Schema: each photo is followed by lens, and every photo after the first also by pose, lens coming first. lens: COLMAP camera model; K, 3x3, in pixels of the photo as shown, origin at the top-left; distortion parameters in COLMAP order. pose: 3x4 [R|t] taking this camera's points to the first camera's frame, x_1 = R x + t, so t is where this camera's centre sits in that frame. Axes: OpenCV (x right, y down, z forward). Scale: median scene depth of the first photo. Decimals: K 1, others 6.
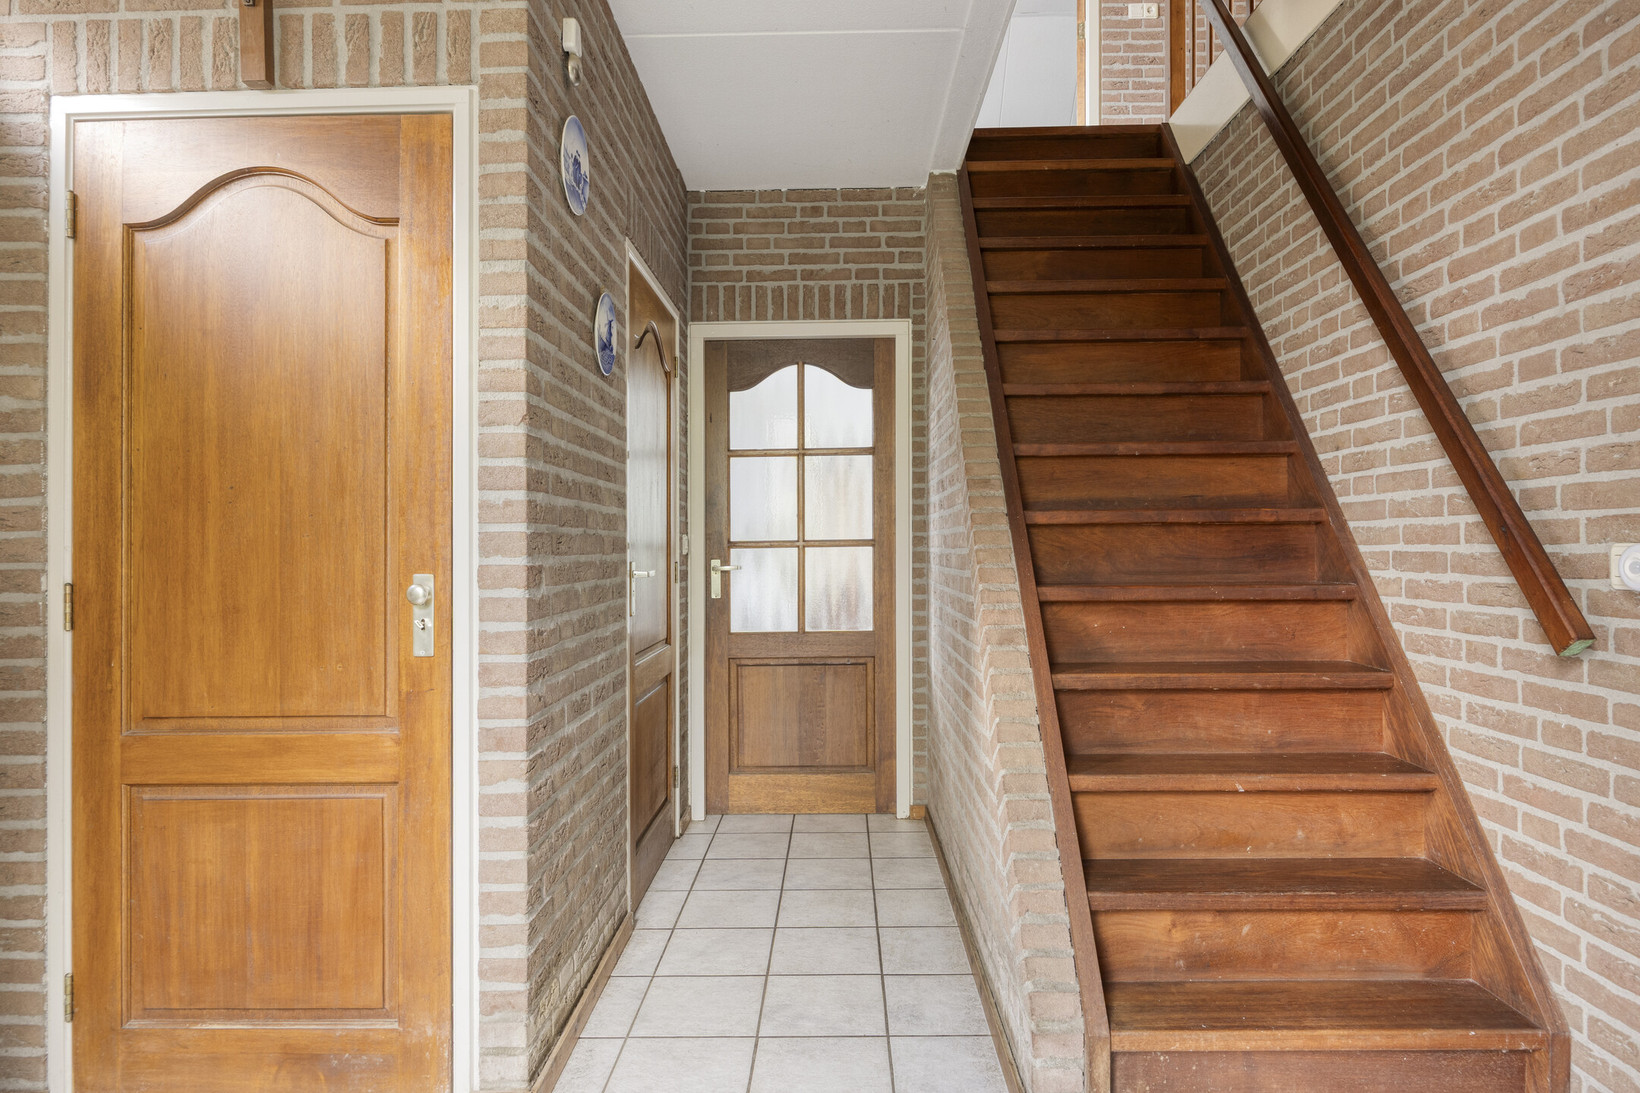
lens RADIAL K [[919.5, 0, 823.8], [0, 919.5, 525.6], [0, 0, 1]] dist [-0.004730, -0.001964]
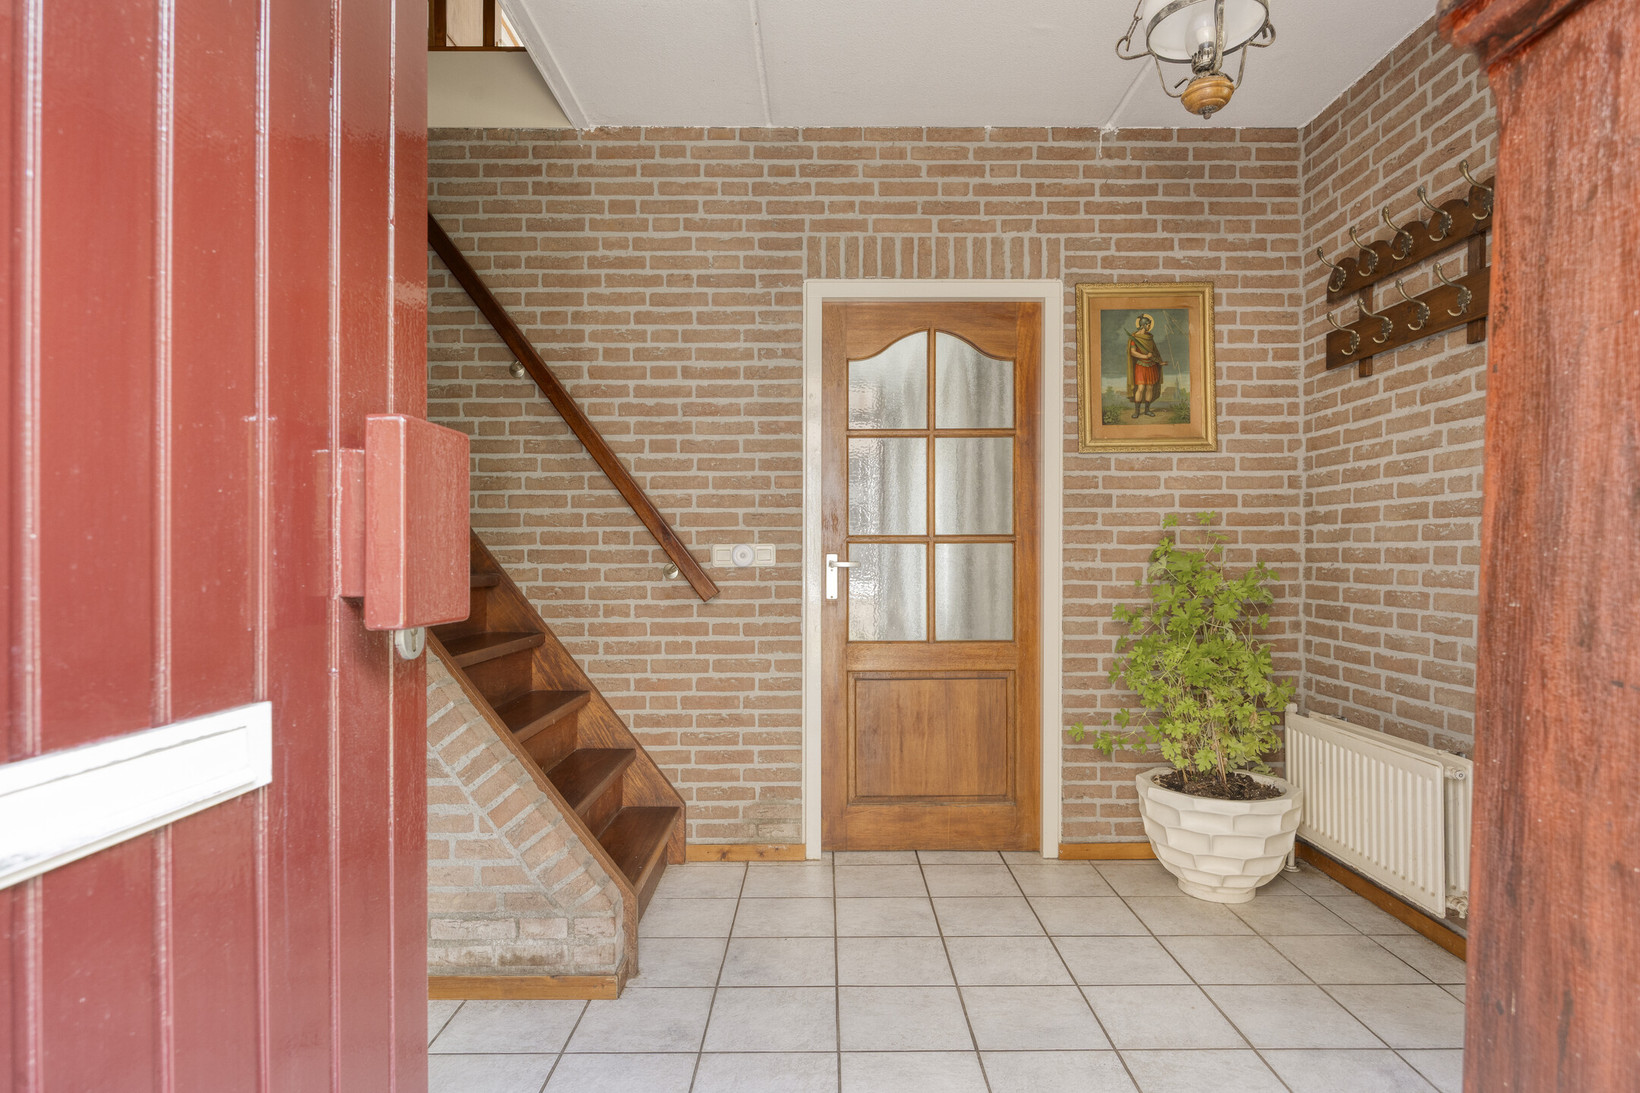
lens RADIAL K [[904.6, 0, 826.9], [0, 904.6, 538.1], [0, 0, 1]] dist [-0.004018, -0.001583]
pose [[-0.018277, 0.019473, 0.999643, -0.960658], [-0.018939, 0.999624, -0.019819, 0.035035], [-0.999654, -0.019295, -0.017901, 0.678877]]
